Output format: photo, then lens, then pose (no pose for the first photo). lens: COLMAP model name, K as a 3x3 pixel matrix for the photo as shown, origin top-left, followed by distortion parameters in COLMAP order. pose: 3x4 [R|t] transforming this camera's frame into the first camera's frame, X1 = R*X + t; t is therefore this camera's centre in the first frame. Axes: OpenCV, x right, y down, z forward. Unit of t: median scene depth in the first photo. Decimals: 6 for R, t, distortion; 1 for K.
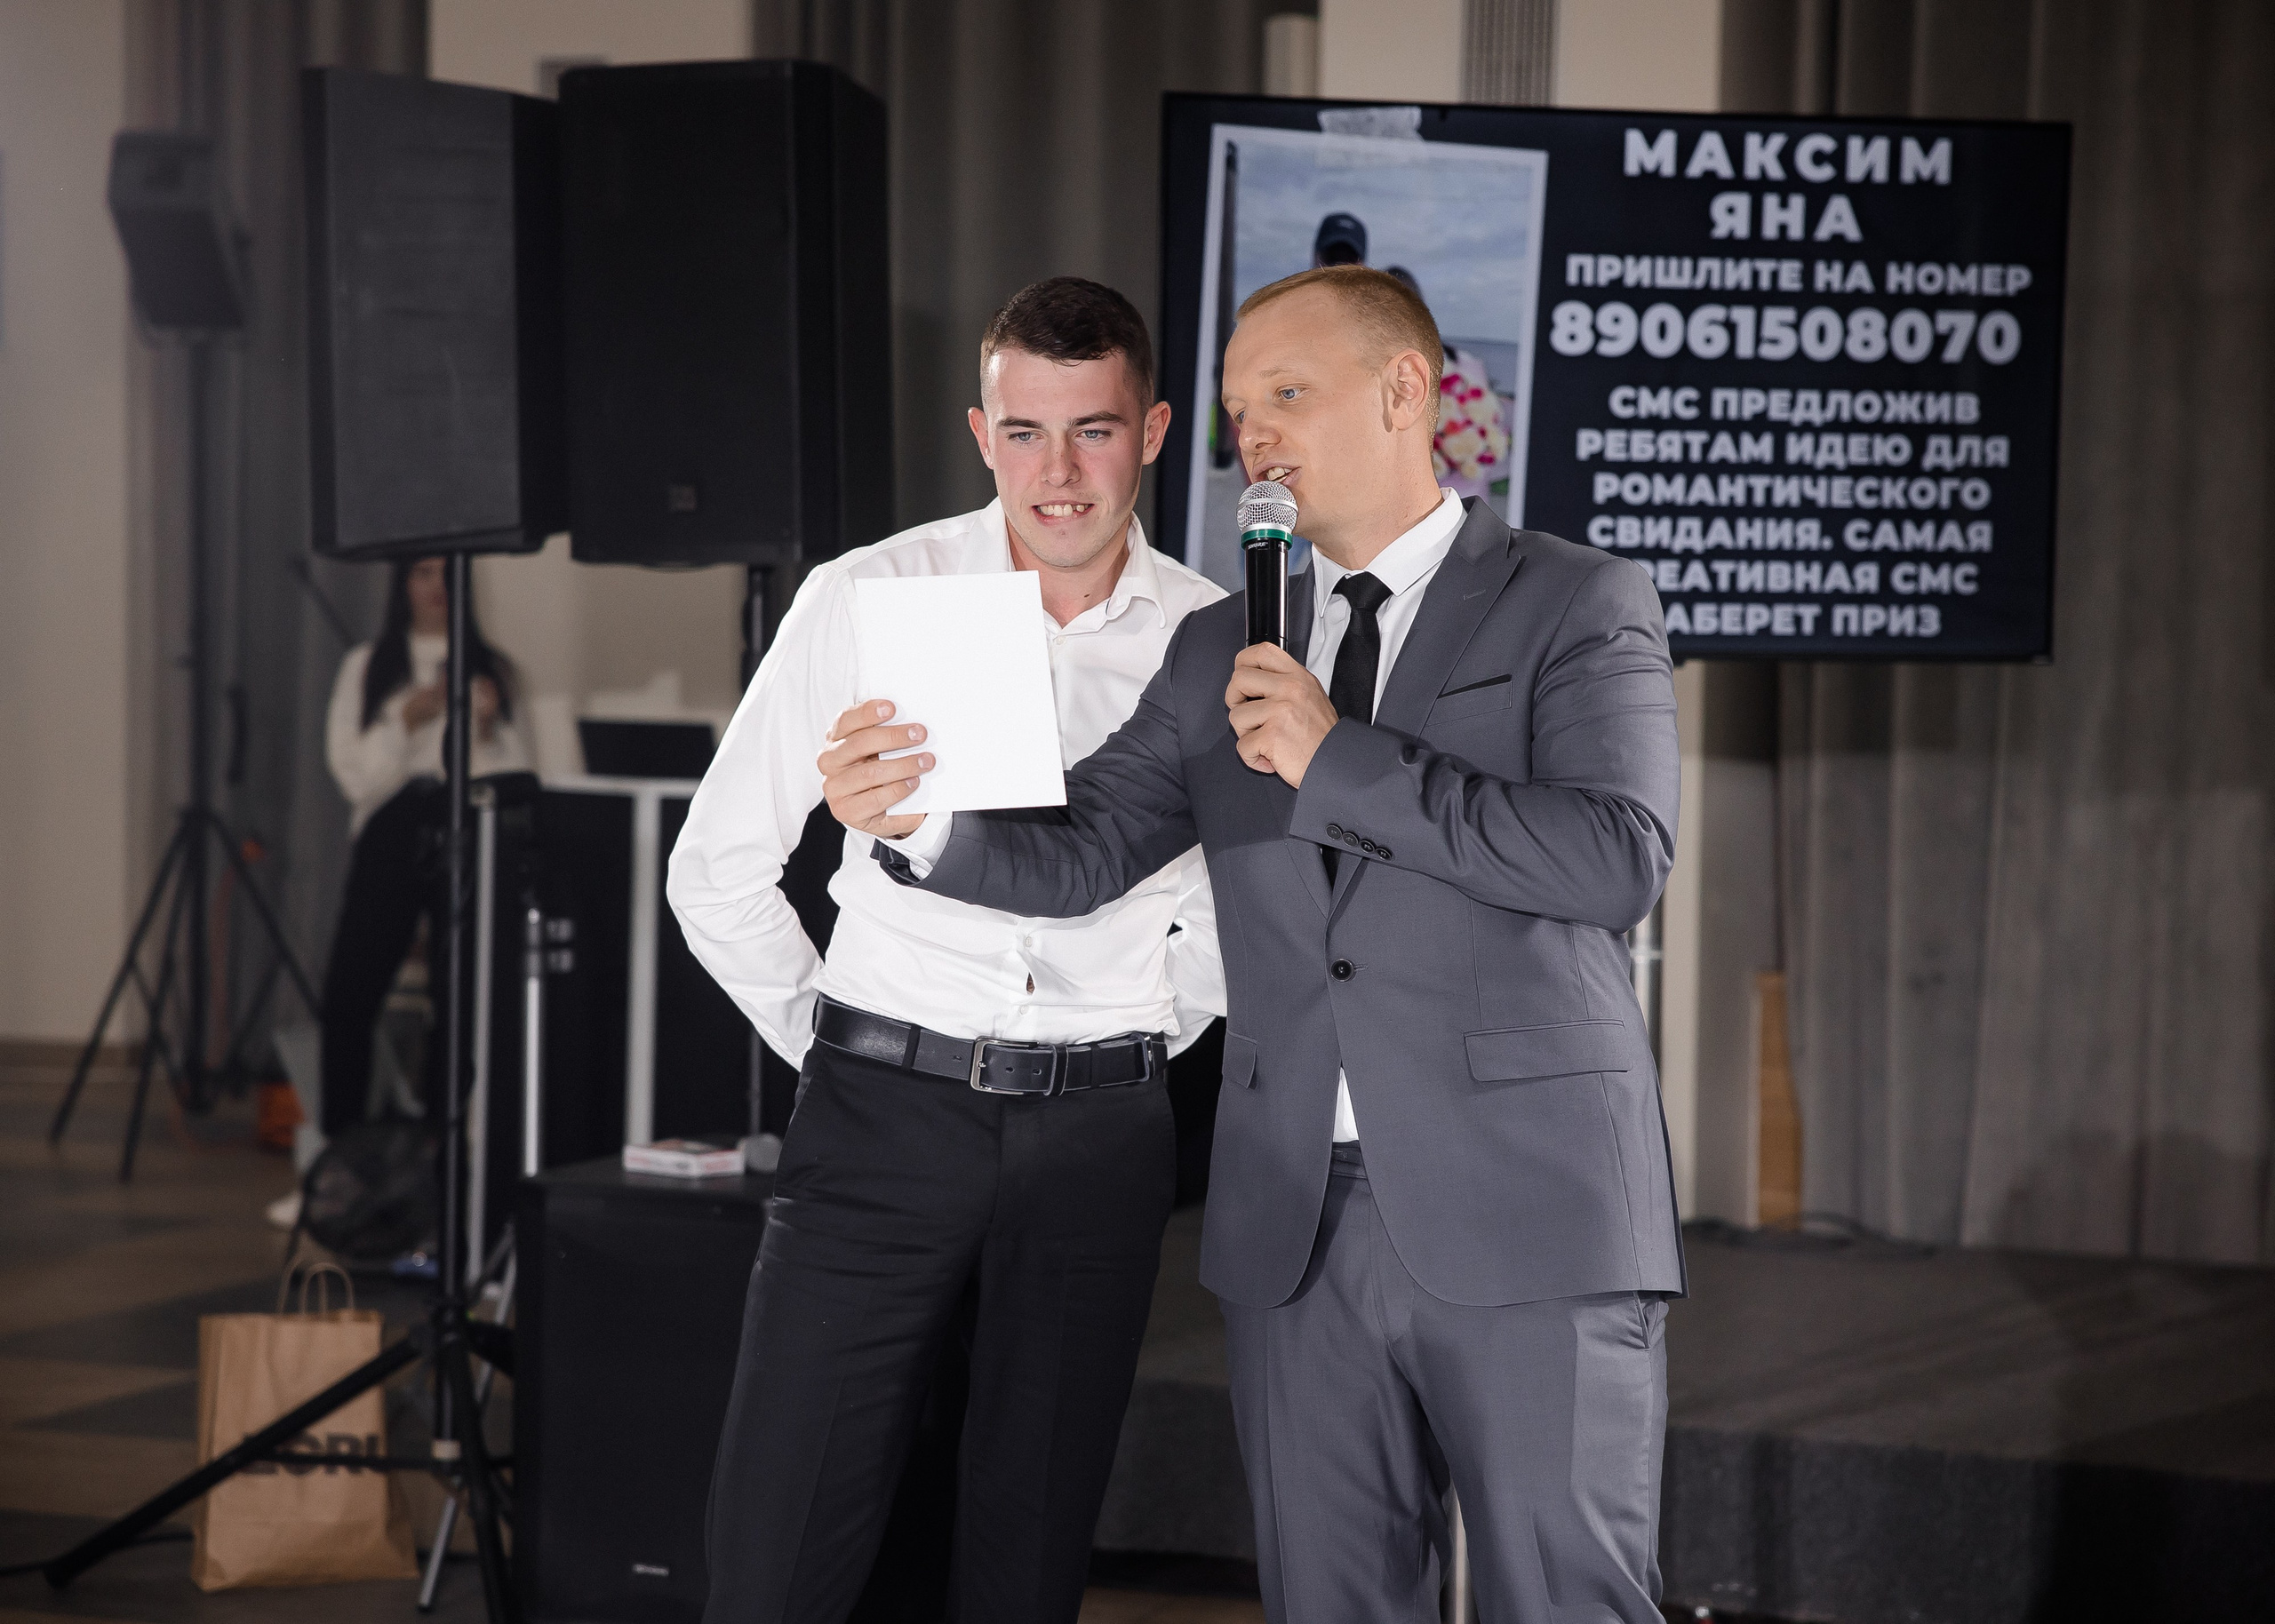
lens RADIAL K [[4772.4, 0, 1133.0], [0, 4772.4, 813.0], [0, 0, 1]] dist [0.203024, 0.000000]
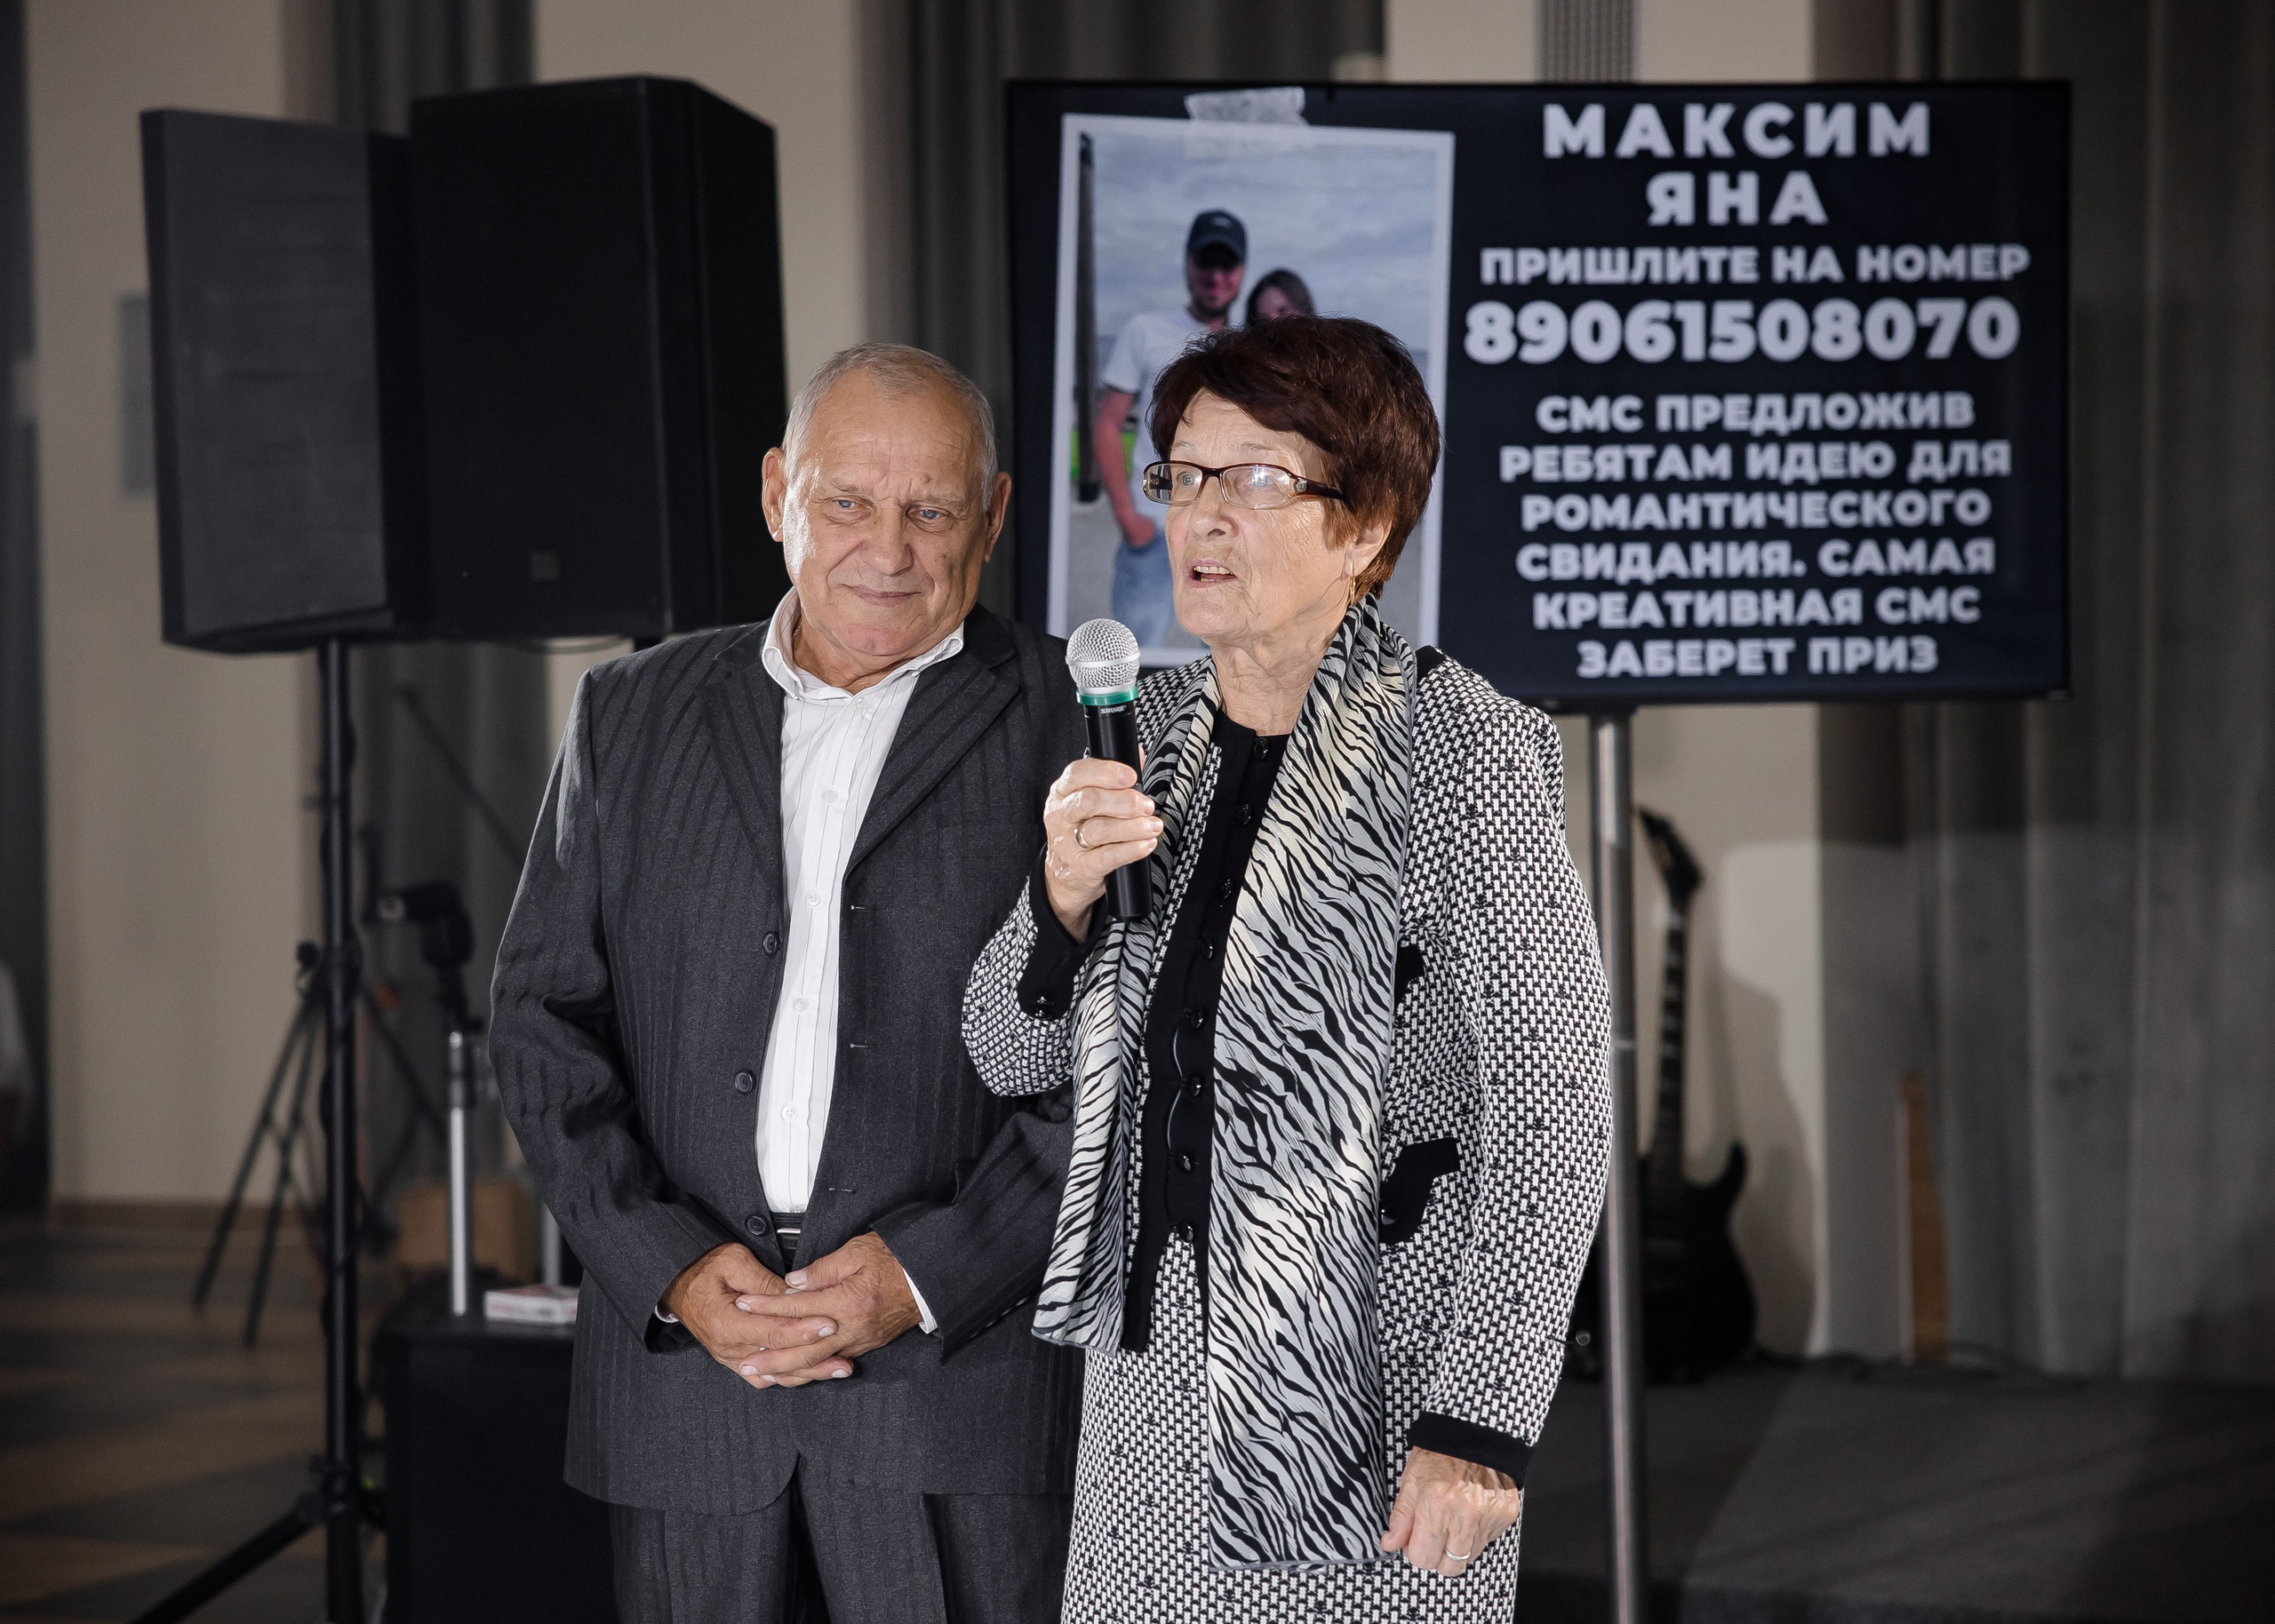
lens RADIAL K [[4772.4, 0, 1141.8], [0, 4772.4, 808.1], [0, 0, 1]] dist [0.203024, 0.000000]
pose [[0.995476, -0.029187, -0.090420, 0.103456], [0.026101, 0.999042, -0.035121, 0.015077], [0.091358, 0.032602, 0.995284, 0.120461]]
